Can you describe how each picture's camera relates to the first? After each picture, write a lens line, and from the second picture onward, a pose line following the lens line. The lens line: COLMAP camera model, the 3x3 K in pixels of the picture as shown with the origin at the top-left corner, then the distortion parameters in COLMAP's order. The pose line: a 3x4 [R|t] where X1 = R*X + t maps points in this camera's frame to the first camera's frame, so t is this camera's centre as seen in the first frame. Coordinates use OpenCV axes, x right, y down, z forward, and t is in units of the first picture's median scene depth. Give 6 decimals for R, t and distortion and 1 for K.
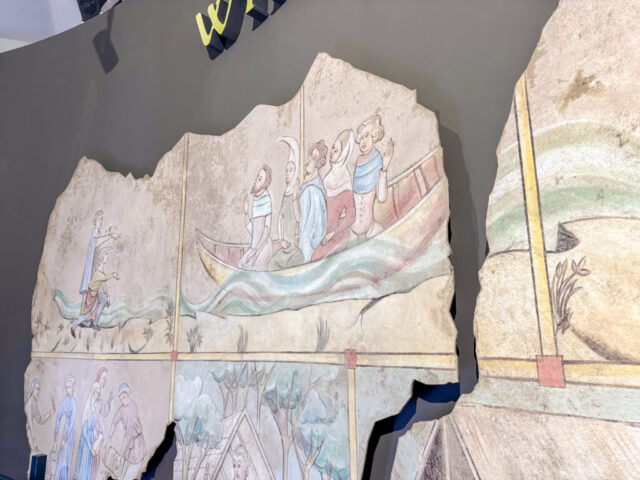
lens RADIAL K [[501.4, 0, 320.0], [0, 501.4, 240.0], [0, 0, 1]] dist [0.029887, 0.001624]
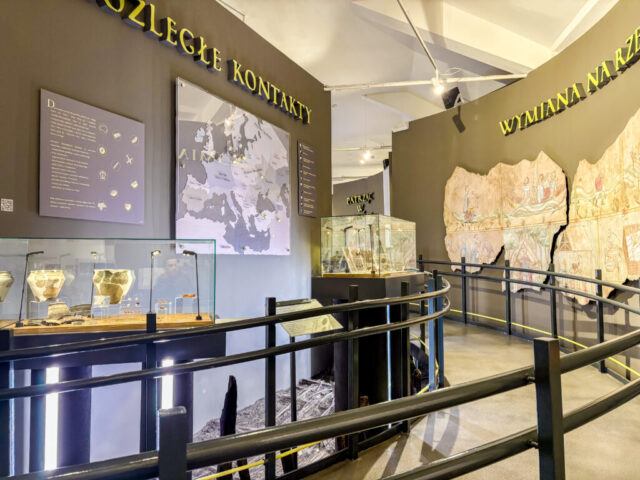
lens RADIAL K [[501.4, 0, 320.0], [0, 501.4, 240.0], [0, 0, 1]] dist [0.029887, 0.001624]
pose [[0.888645, -0.028193, -0.457728, 0.203142], [0.108568, 0.982669, 0.150250, -0.373368], [0.445559, -0.183213, 0.876305, -2.757299]]
